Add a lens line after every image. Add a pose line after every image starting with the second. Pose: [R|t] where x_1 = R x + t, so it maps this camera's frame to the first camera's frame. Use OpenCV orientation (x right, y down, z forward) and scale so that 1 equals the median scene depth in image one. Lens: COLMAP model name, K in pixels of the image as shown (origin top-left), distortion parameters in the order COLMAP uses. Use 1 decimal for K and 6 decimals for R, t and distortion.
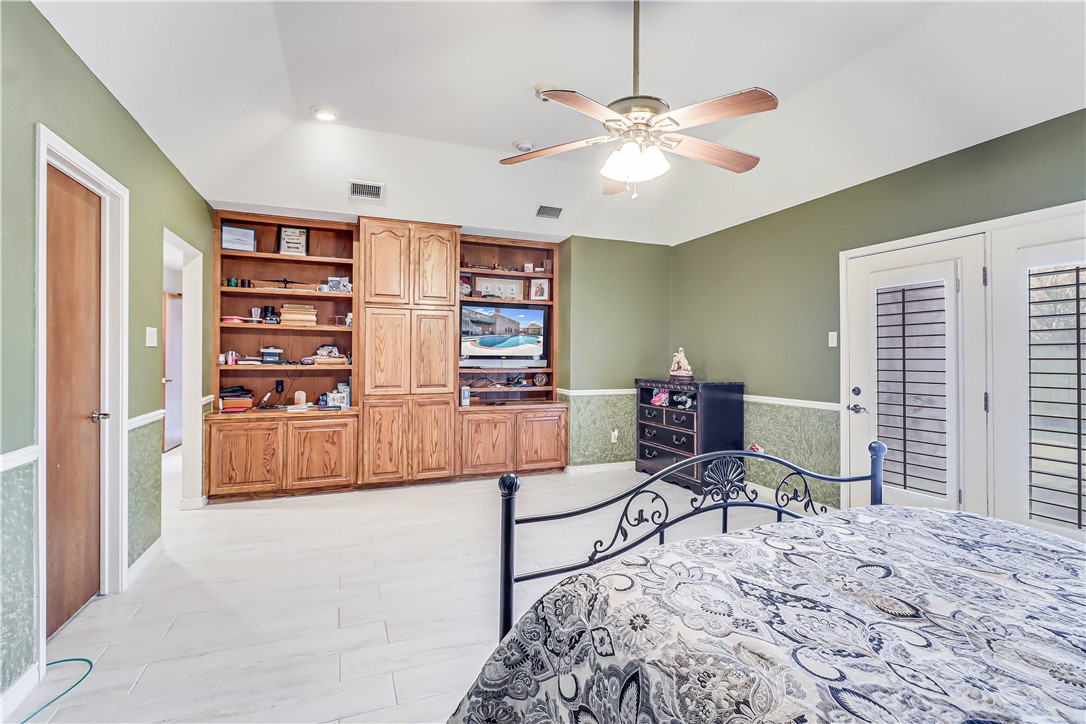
lens RADIAL K [[502.8, 0, 546.7], [0, 502.8, 351.4], [0, 0, 1]] dist [0.002681, 0.000562]
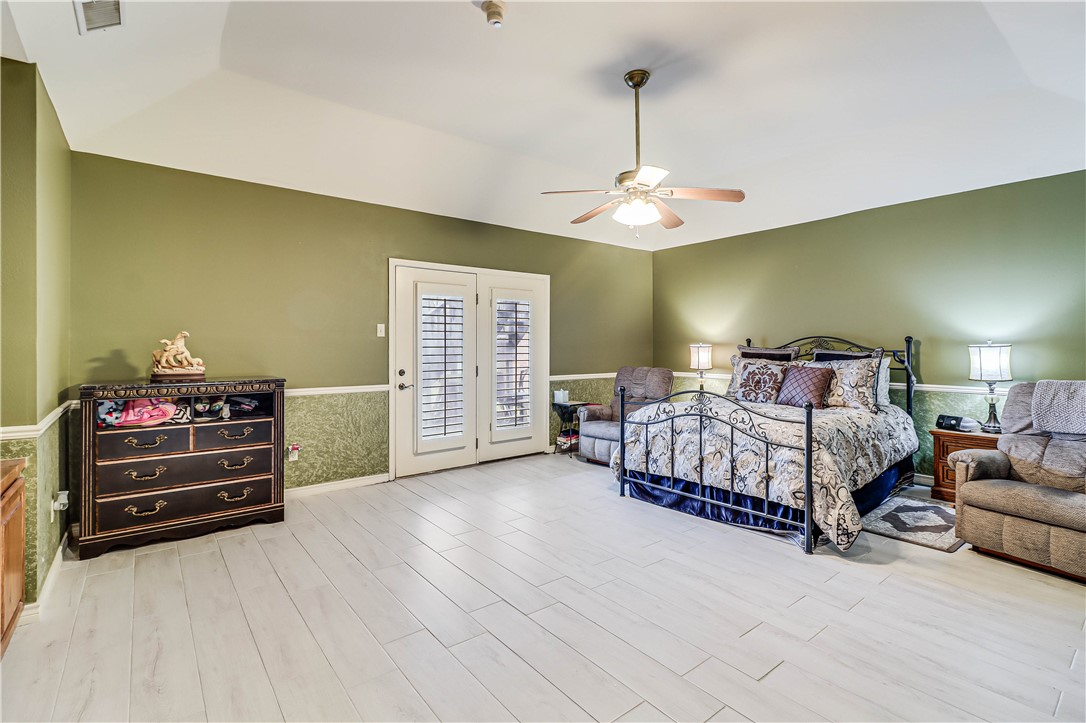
lens RADIAL K [[506.0, 0, 542.9], [0, 506.0, 339.3], [0, 0, 1]] dist [-0.001633, 0.000885]
pose [[-0.282459, 0.007839, 0.959247, -0.659472], [-0.013709, 0.999832, -0.012207, 0.006077], [-0.959181, -0.016598, -0.282304, 0.965902]]
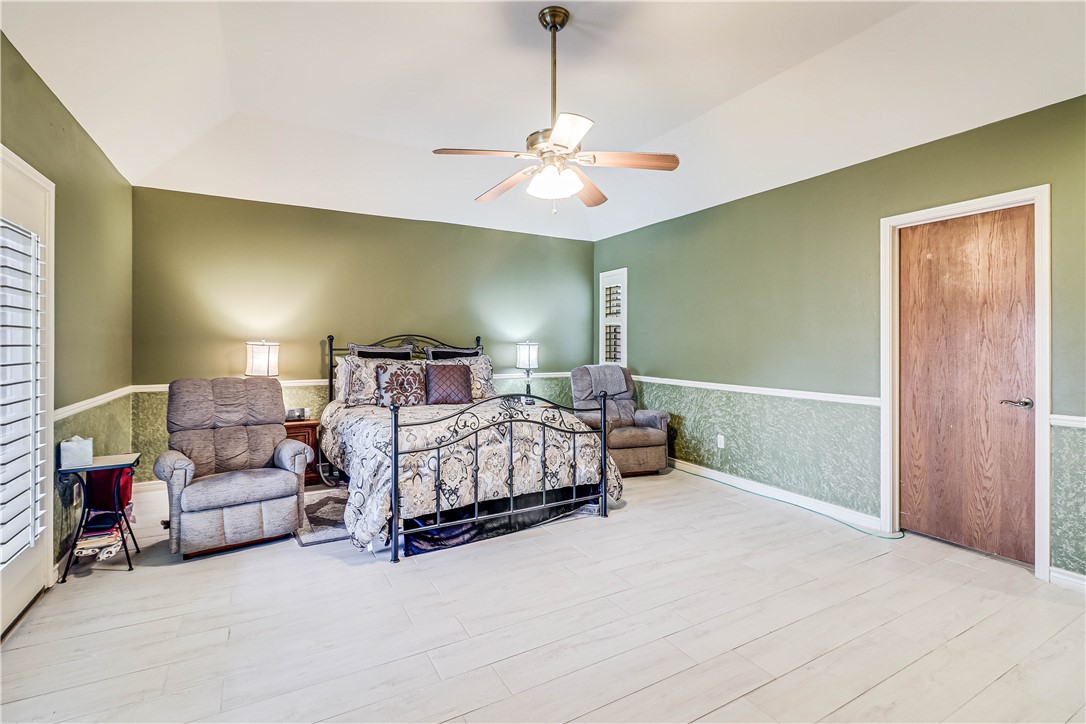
lens RADIAL K [[502.8, 0, 546.7], [0, 502.8, 351.4], [0, 0, 1]] dist [0.002681, 0.000562]
pose [[-0.989745, -0.005659, -0.142736, 0.205790], [-0.005550, 0.999984, -0.001165, 0.015699], [0.142740, -0.000361, -0.989760, 1.252644]]
